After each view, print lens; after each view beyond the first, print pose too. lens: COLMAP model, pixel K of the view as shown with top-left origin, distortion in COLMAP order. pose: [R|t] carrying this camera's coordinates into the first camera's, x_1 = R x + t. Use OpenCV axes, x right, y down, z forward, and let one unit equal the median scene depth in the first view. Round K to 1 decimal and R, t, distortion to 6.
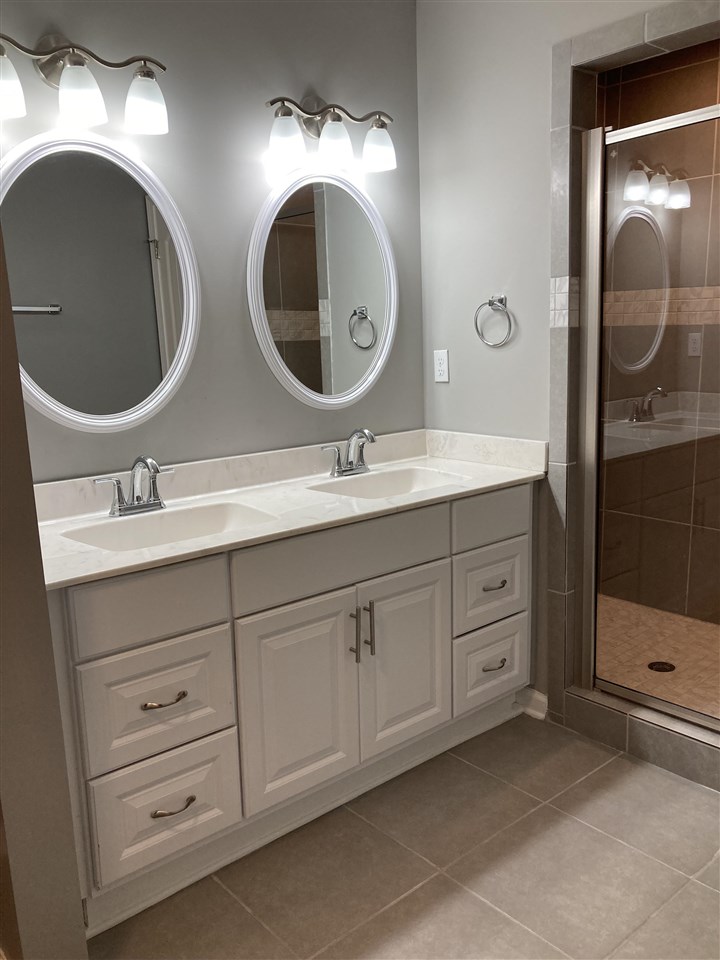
lens RADIAL K [[790.8, 0, 361.0], [0, 790.8, 501.8], [0, 0, 1]] dist [0.038800, -0.044413]
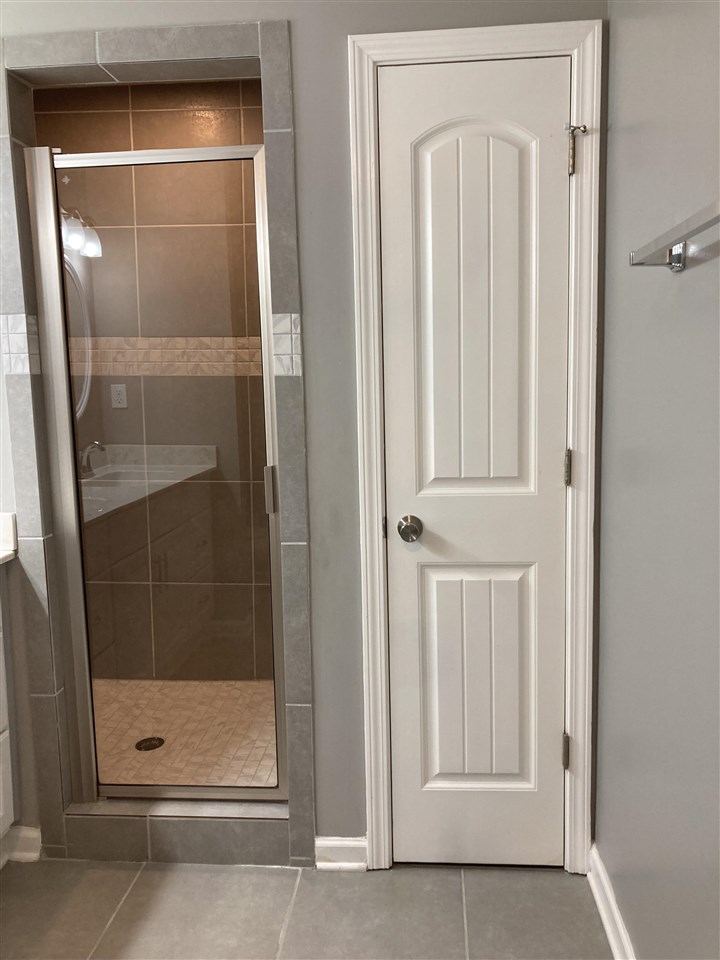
lens RADIAL K [[786.9, 0, 360.0], [0, 786.9, 480.0], [0, 0, 1]] dist [0.031502, -0.006814]
pose [[0.709647, -0.071010, 0.700969, -0.078585], [0.133846, 0.990378, -0.035175, -0.033758], [-0.691727, 0.118784, 0.712323, 0.177186]]
